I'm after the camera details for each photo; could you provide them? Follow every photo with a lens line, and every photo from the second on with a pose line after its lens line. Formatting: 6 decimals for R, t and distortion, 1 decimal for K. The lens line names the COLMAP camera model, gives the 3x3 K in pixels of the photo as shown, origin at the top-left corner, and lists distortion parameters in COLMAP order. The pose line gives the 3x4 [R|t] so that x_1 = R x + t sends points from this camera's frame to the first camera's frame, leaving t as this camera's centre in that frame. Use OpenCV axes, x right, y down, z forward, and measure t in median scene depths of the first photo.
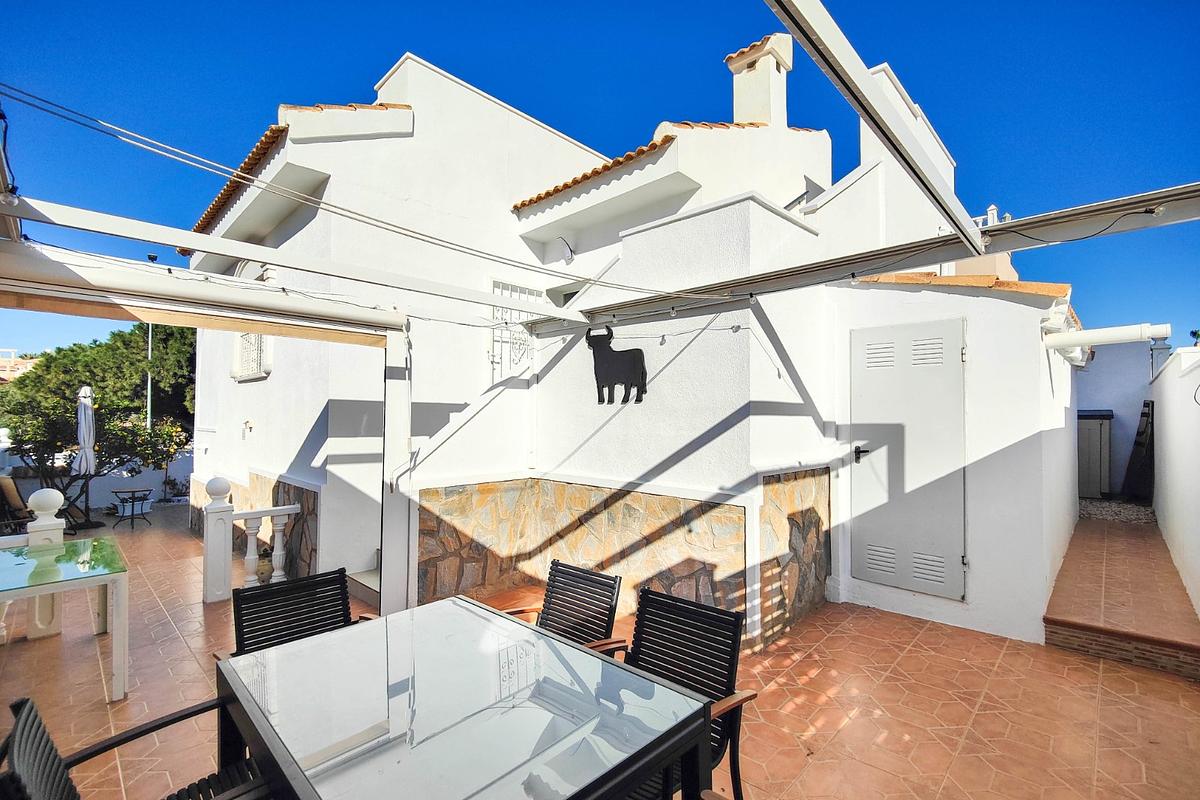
lens RADIAL K [[519.1, 0, 604.4], [0, 519.1, 405.6], [0, 0, 1]] dist [0.013270, -0.015057]
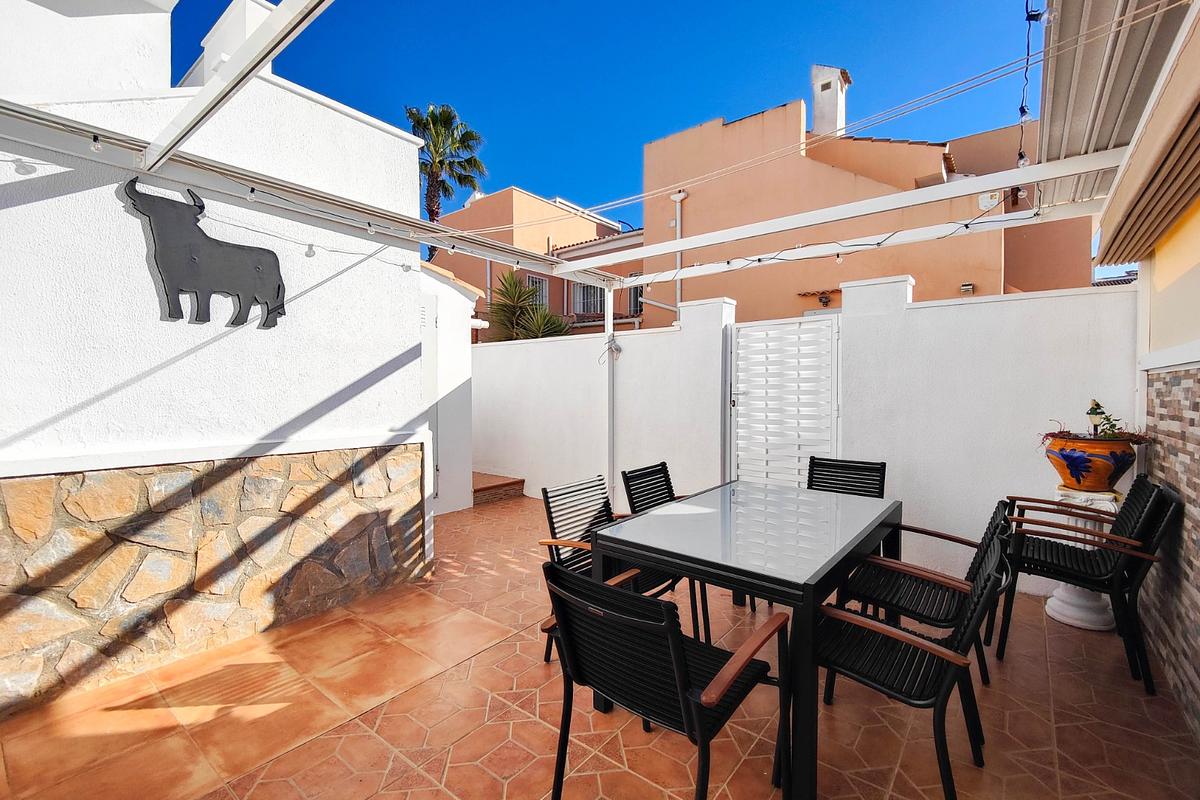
lens RADIAL K [[519.1, 0, 604.4], [0, 519.1, 405.6], [0, 0, 1]] dist [0.013270, -0.015057]
pose [[-0.098684, -0.029684, 0.994676, -0.710898], [-0.022262, 0.999371, 0.027616, 0.072399], [-0.994870, -0.019418, -0.099282, 0.646990]]
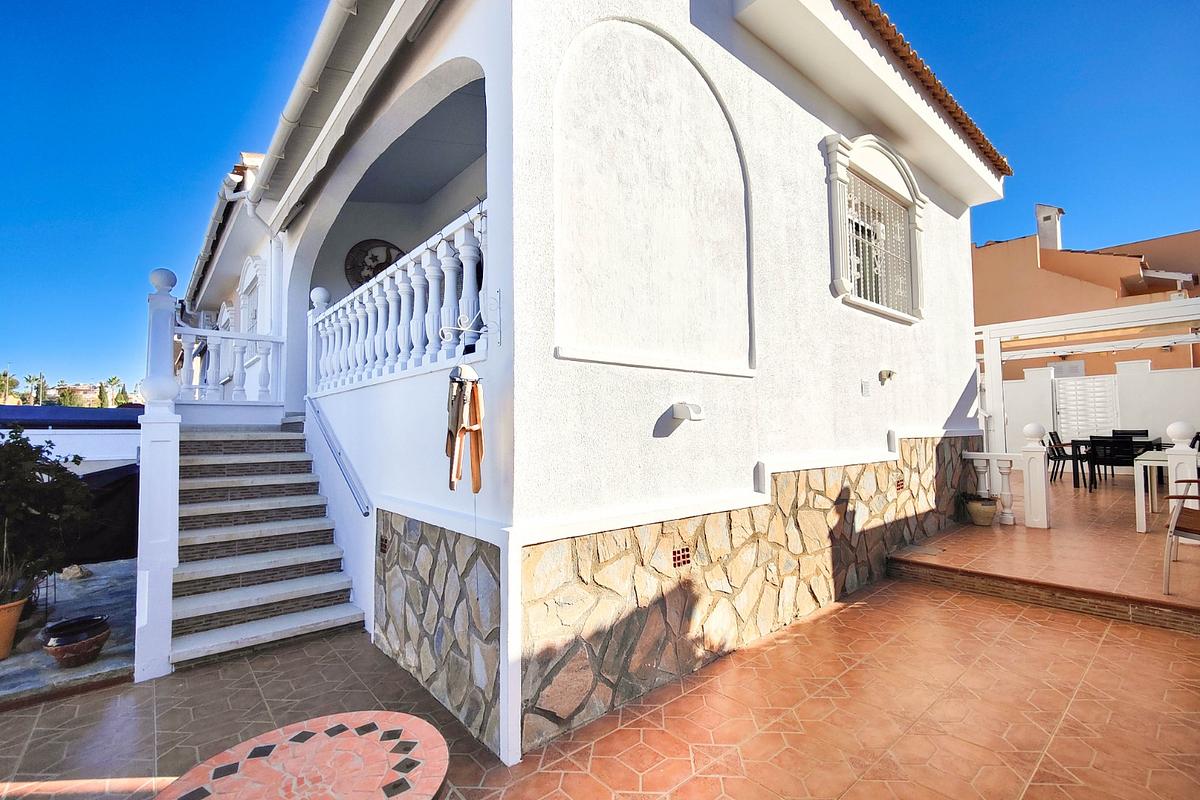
lens RADIAL K [[534.5, 0, 599.9], [0, 534.5, 406.1], [0, 0, 1]] dist [-0.000438, -0.000343]
pose [[0.097103, 0.037080, 0.994583, -1.715442], [-0.010075, 0.999291, -0.036272, 0.132897], [-0.995223, -0.006498, 0.097408, 1.554526]]
